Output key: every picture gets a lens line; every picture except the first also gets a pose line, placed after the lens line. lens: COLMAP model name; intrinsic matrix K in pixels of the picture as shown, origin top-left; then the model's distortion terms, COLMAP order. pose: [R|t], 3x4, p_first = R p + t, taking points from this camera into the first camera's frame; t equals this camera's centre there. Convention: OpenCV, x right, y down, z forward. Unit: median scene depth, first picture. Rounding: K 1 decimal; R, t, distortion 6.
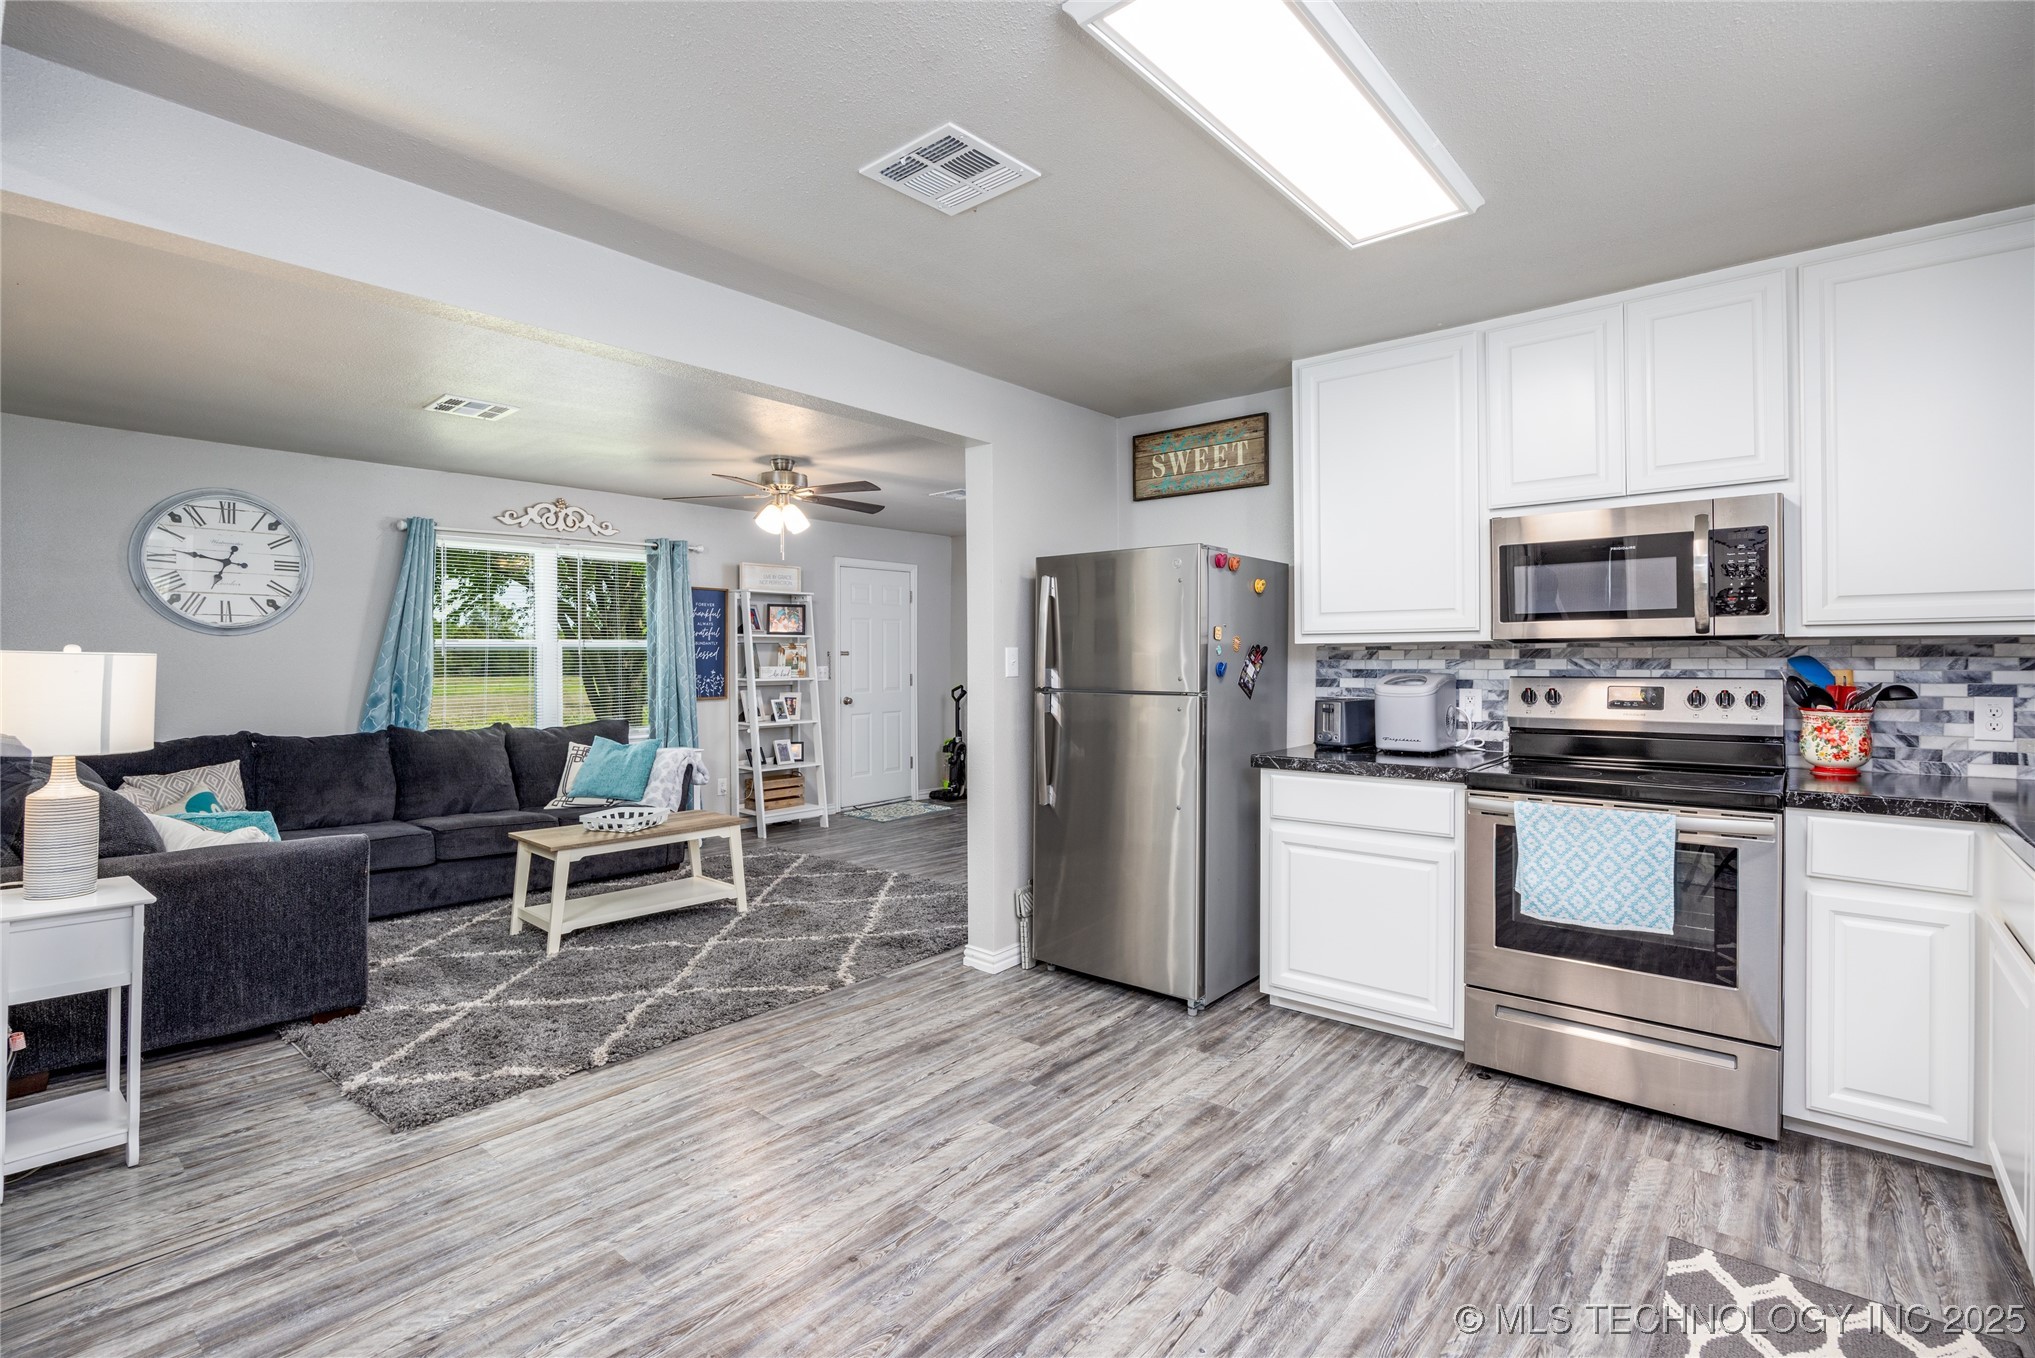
lens RADIAL K [[937.3, 0, 1024.5], [0, 937.3, 665.1], [0, 0, 1]] dist [-0.018048, 0.000588]
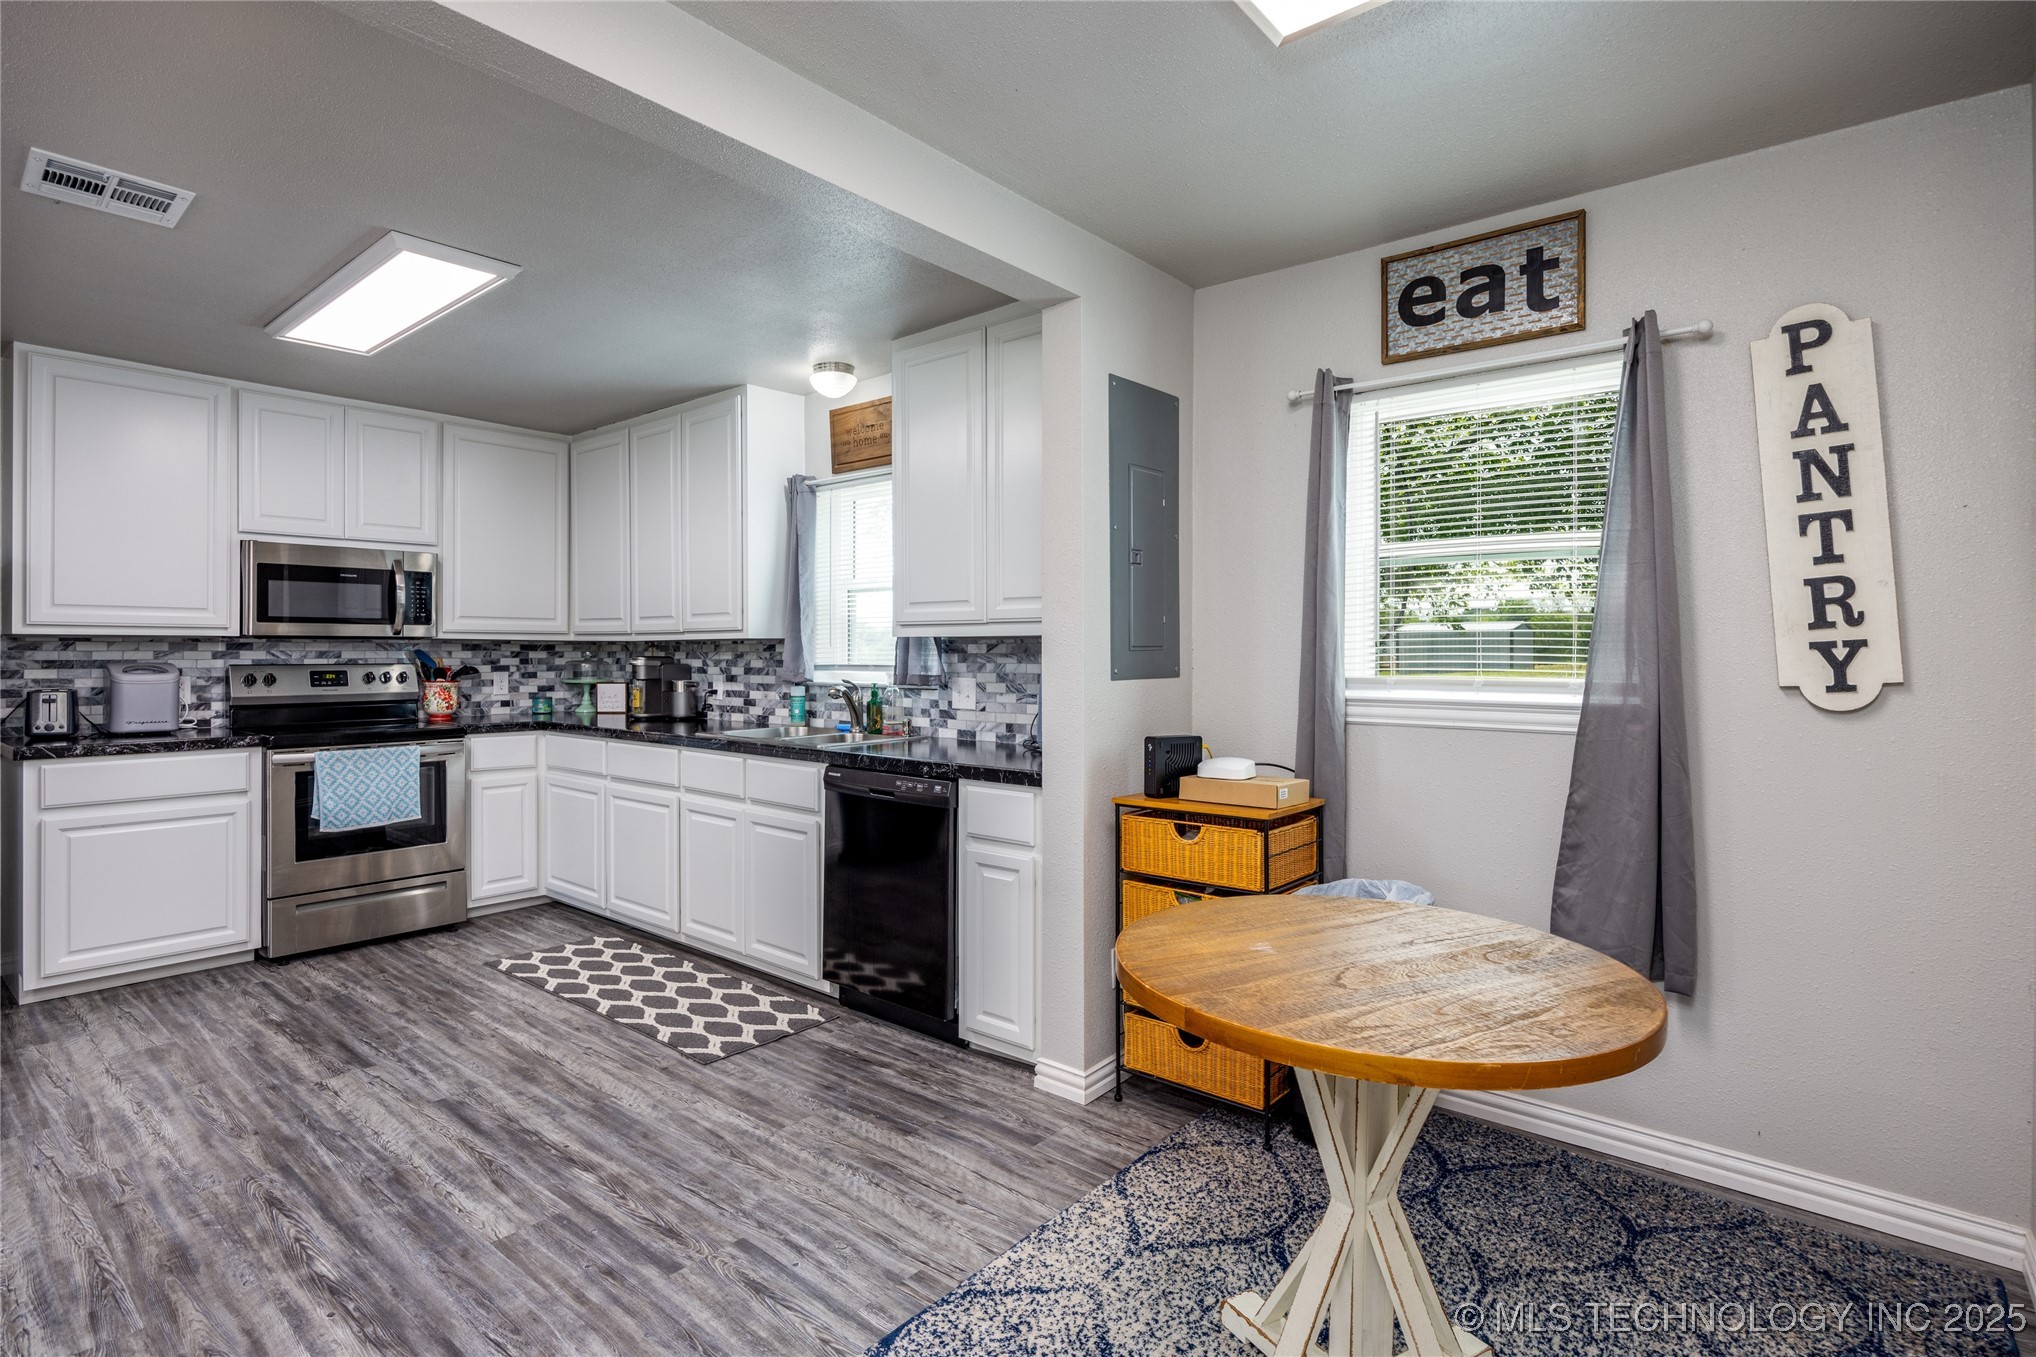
lens RADIAL K [[1009.1, 0, 952.2], [0, 1009.1, 648.1], [0, 0, 1]] dist [0.013115, -0.003768]
pose [[0.029186, 0.009133, 0.999532, -0.944124], [0.004169, 0.999948, -0.009259, 0.007833], [-0.999565, 0.004437, 0.029146, 0.001323]]
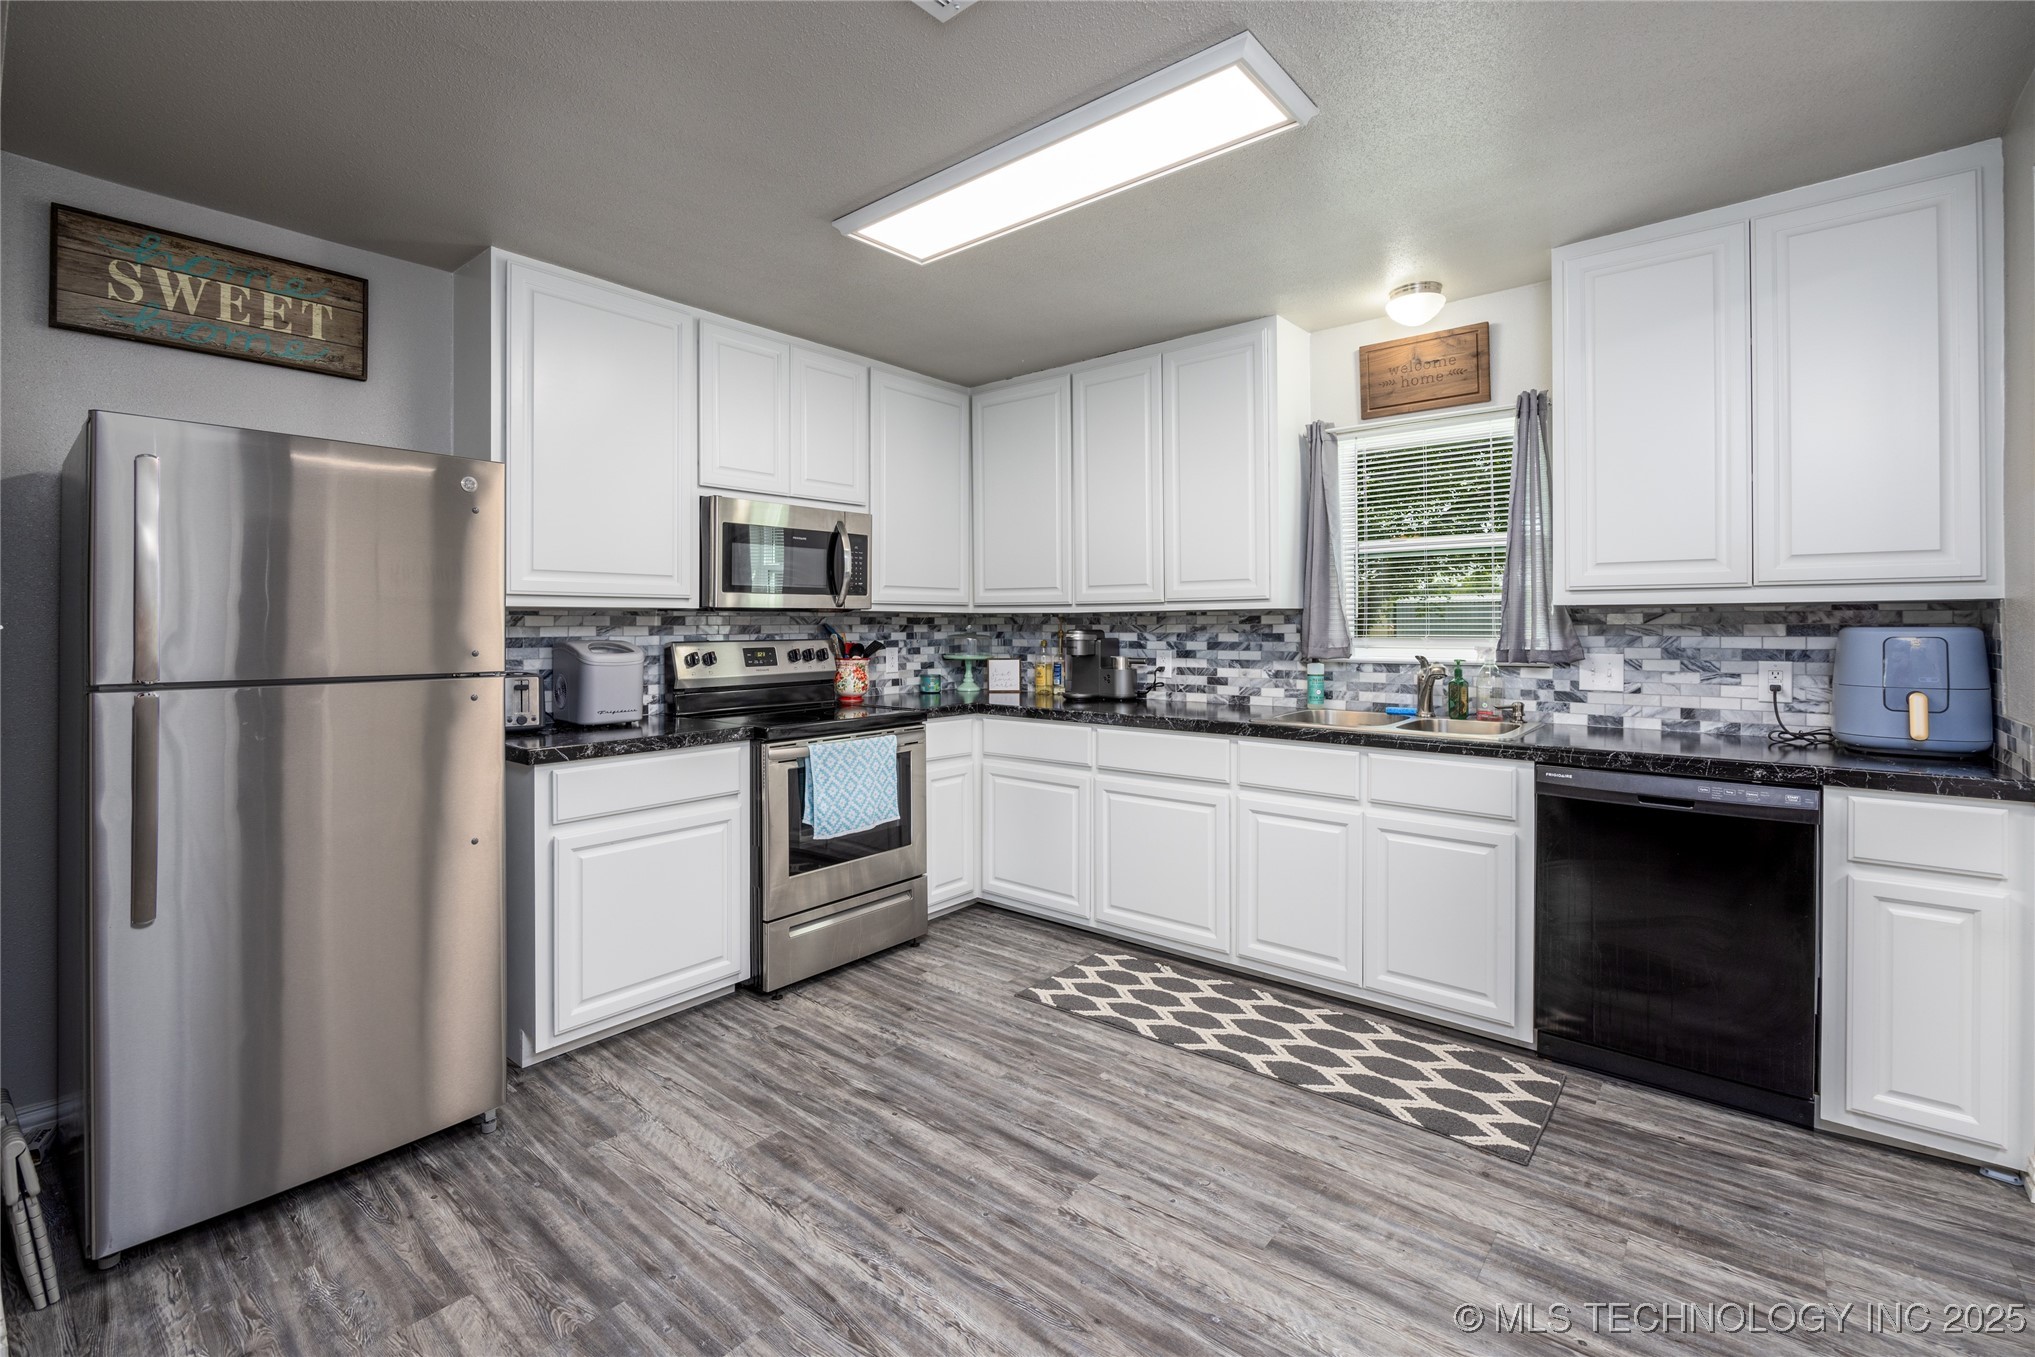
lens RADIAL K [[886.4, 0, 983.3], [0, 886.4, 628.0], [0, 0, 1]] dist [-0.019110, 0.002666]
pose [[0.011496, 0.000017, 0.999934, -0.576103], [0.009053, 0.999959, -0.000122, -0.000729], [-0.999893, 0.009053, 0.011496, 0.747444]]
